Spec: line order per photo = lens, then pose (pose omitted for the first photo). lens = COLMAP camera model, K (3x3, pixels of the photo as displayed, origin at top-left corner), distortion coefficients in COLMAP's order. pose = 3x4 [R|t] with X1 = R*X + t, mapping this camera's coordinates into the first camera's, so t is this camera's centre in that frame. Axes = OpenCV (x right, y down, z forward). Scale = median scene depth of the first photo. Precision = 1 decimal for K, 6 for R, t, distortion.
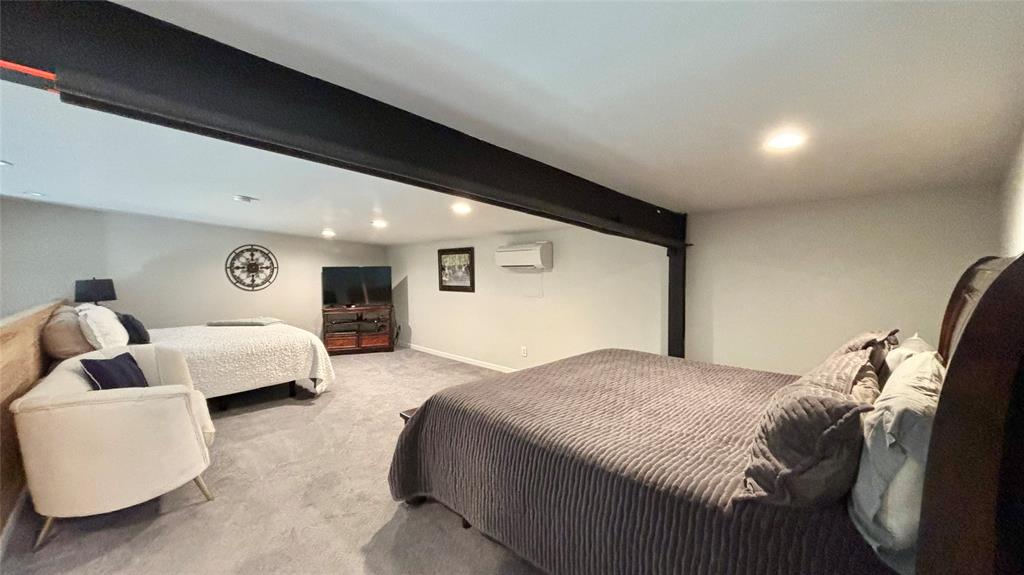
lens RADIAL K [[408.6, 0, 512.6], [0, 408.6, 287.8], [0, 0, 1]] dist [0.004276, -0.001192]
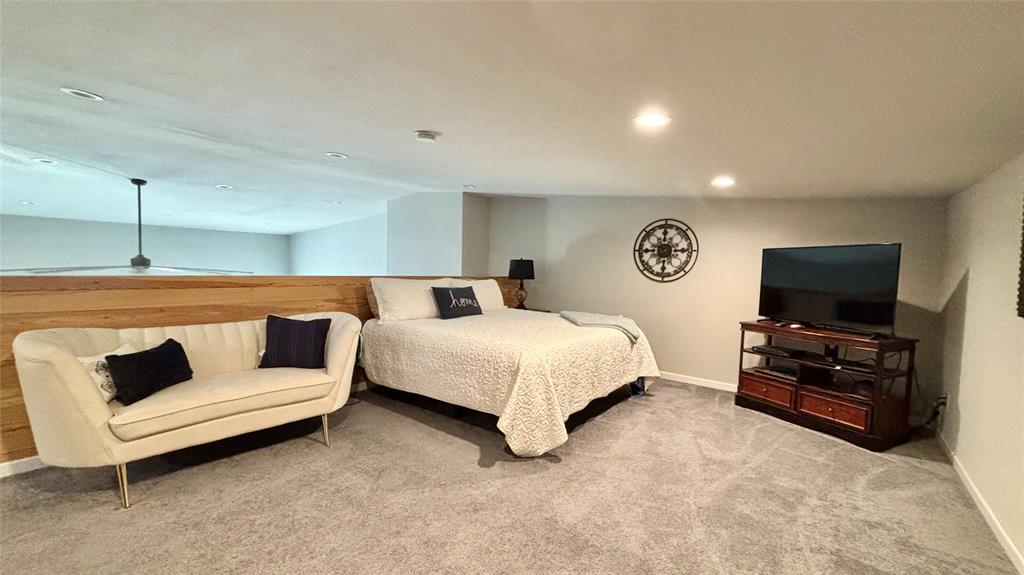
lens RADIAL K [[408.6, 0, 512.3], [0, 408.6, 286.4], [0, 0, 1]] dist [0.004276, -0.001192]
pose [[0.142603, 0.059458, -0.987993, 0.051984], [-0.075345, 0.995950, 0.049062, -0.000722], [0.986908, 0.067444, 0.146505, 0.632037]]
